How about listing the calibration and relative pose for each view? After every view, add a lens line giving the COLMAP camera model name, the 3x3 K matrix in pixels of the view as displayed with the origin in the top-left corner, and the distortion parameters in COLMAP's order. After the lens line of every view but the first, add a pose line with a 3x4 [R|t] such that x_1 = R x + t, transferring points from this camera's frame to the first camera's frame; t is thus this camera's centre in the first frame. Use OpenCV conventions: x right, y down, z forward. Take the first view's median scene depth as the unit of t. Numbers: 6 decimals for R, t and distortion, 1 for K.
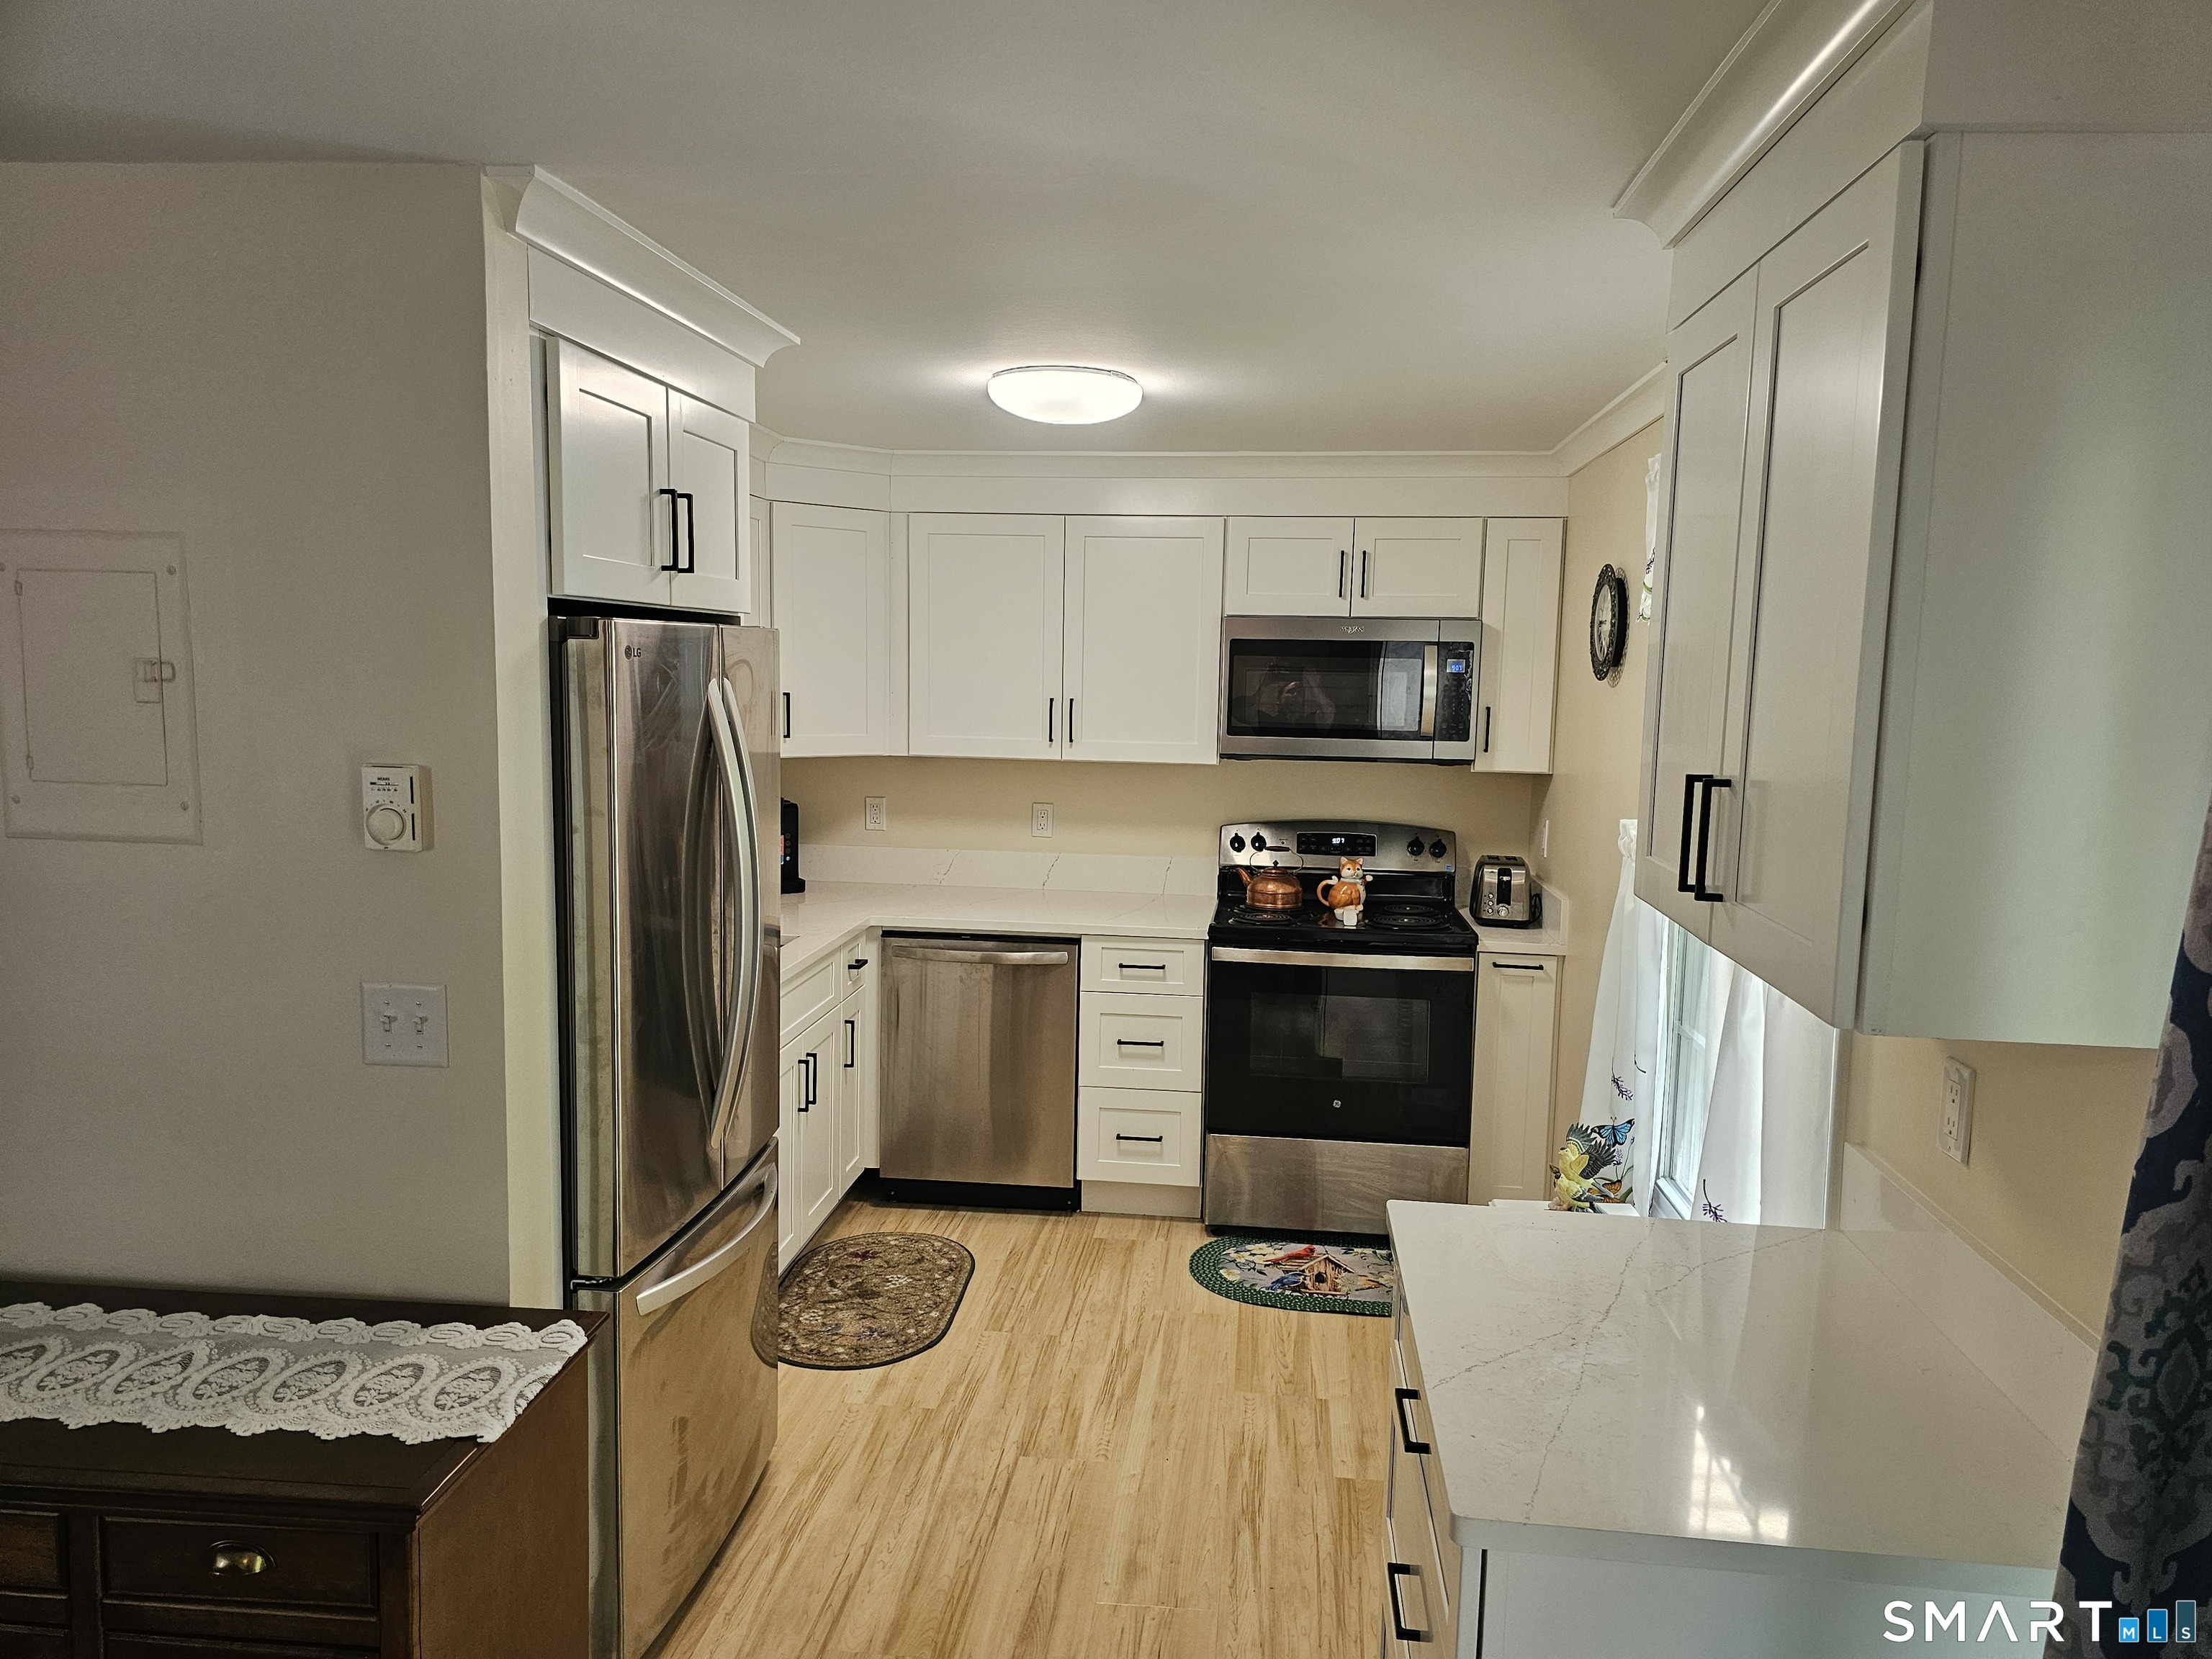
lens RADIAL K [[1486.0, 0, 1106.7], [0, 1486.0, 826.0], [0, 0, 1]] dist [0.004804, 0.000150]
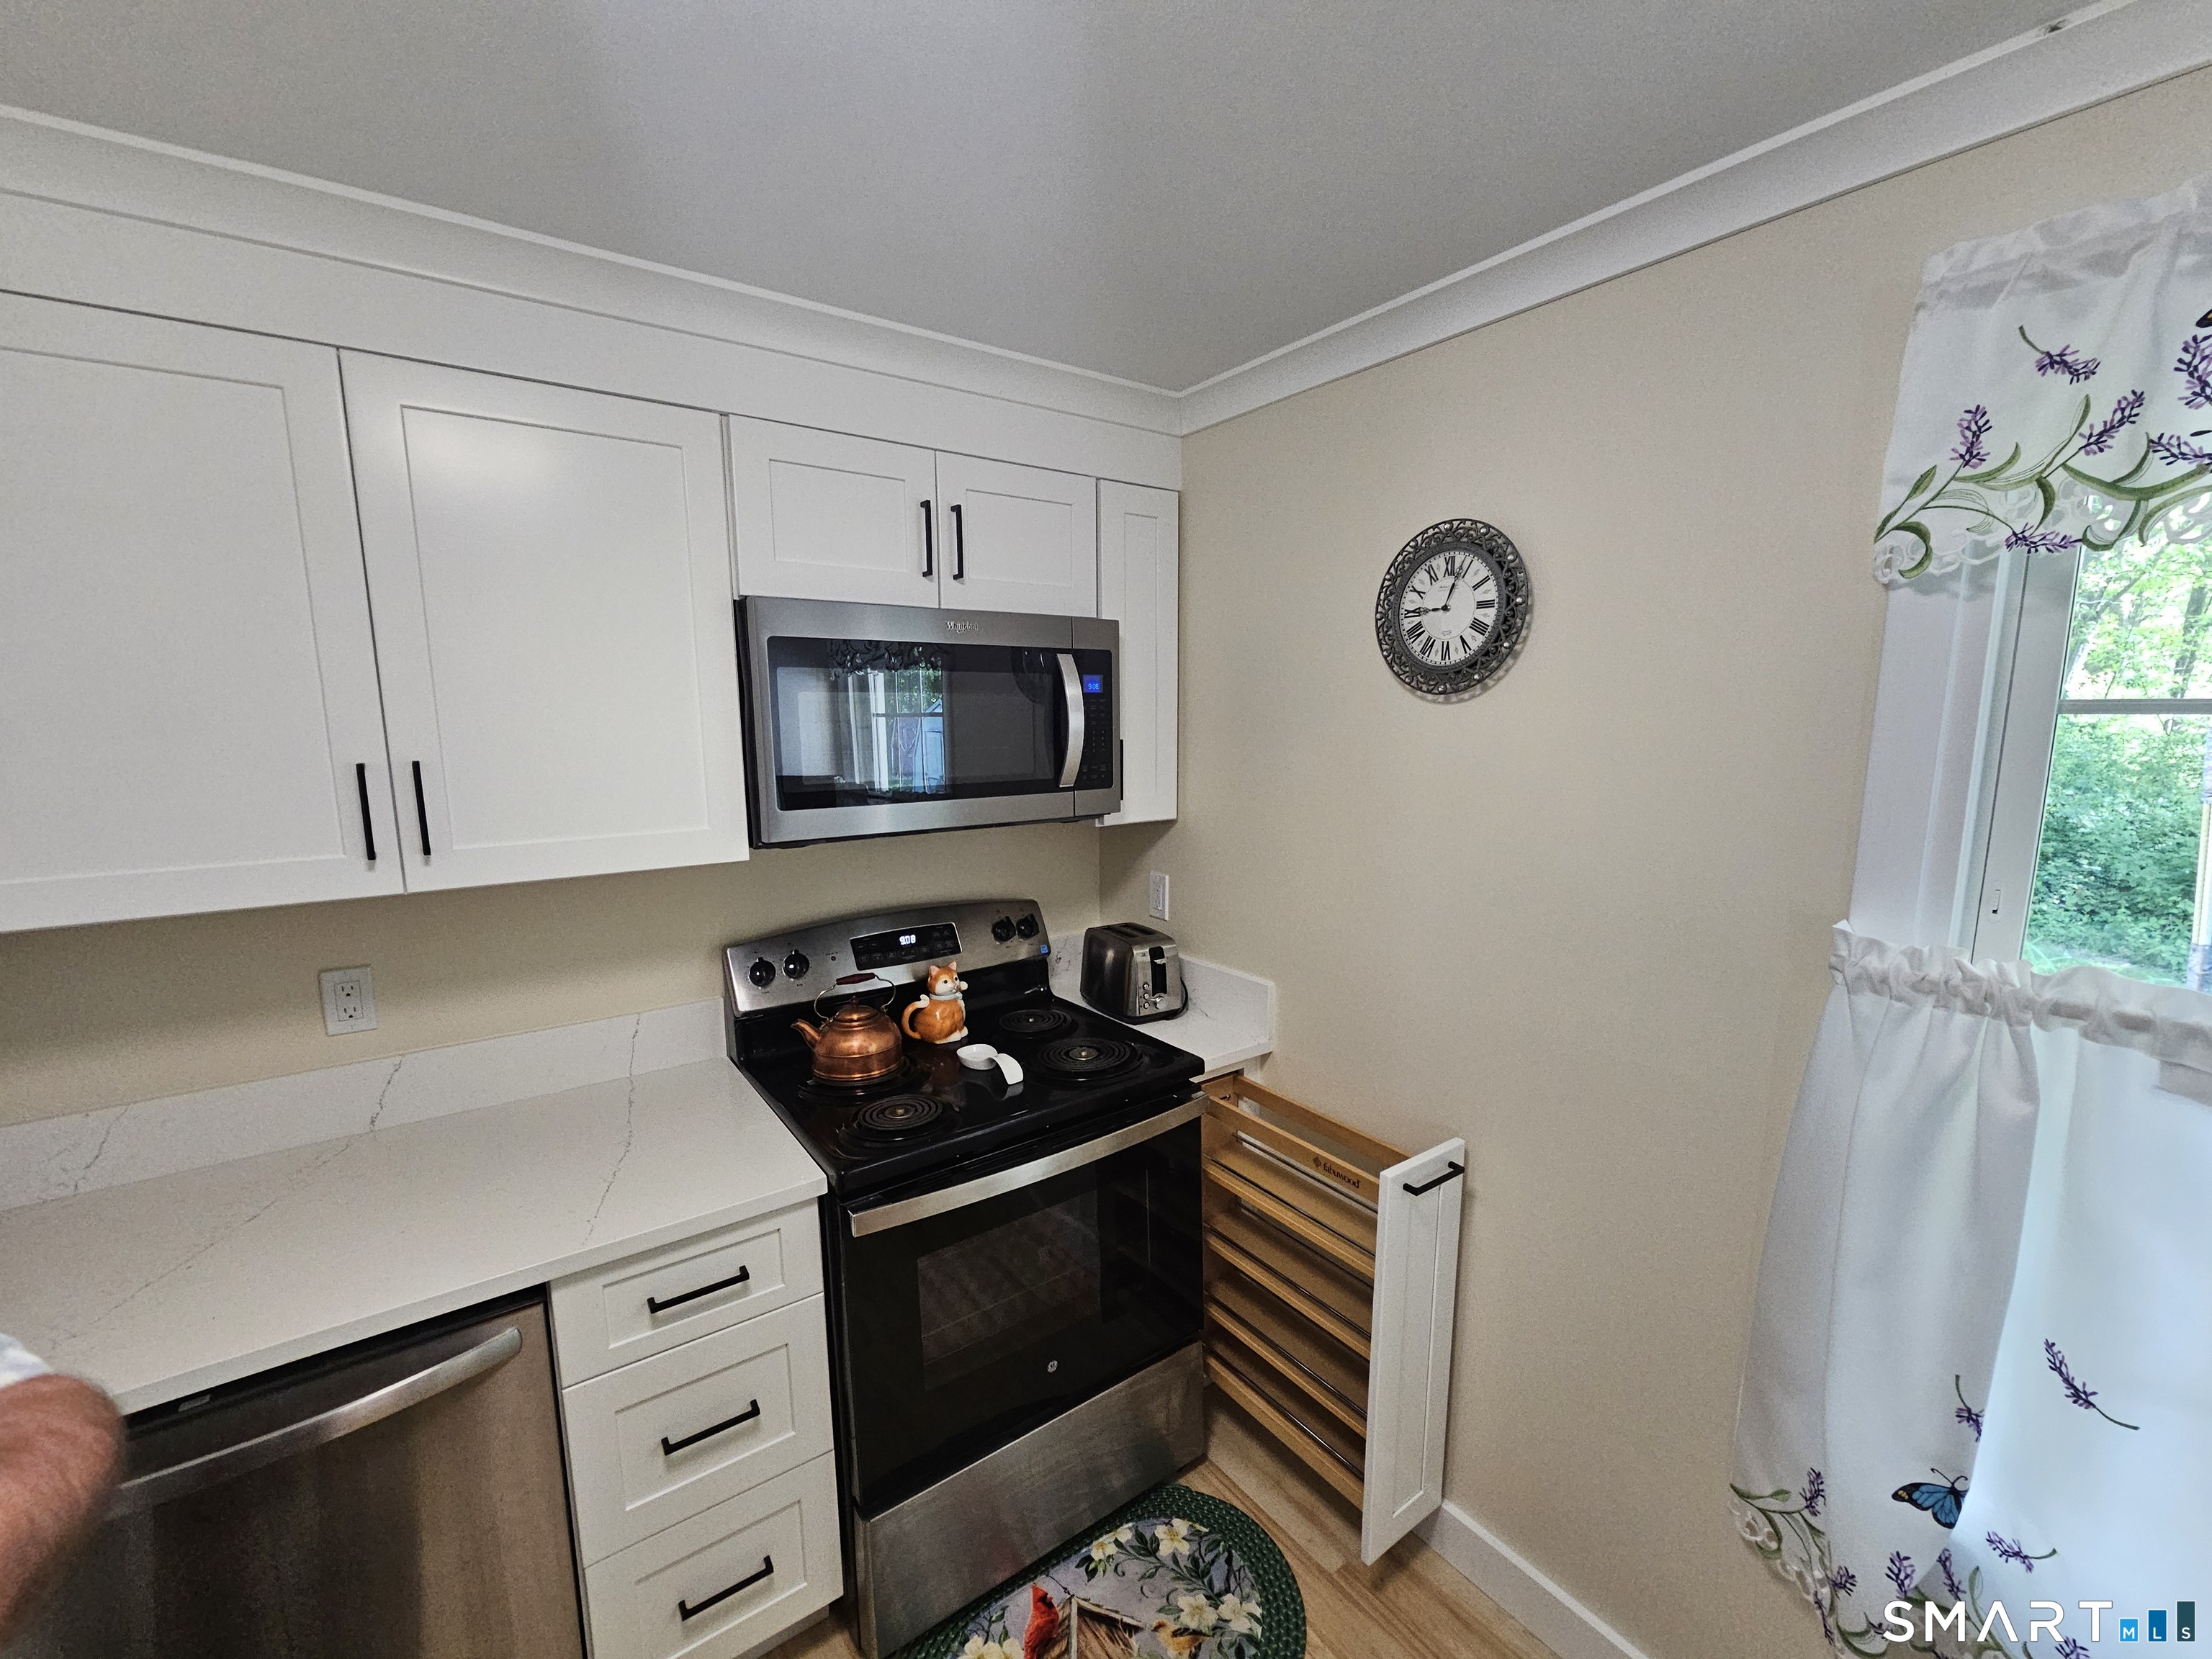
lens RADIAL K [[898.1, 0, 1109.4], [0, 898.1, 850.9], [0, 0, 1]] dist [-0.003829, -0.000130]
pose [[0.732193, -0.125640, 0.669409, -0.057194], [0.094926, 0.992071, 0.082370, -0.061962], [-0.674450, 0.003233, 0.738313, 0.666236]]
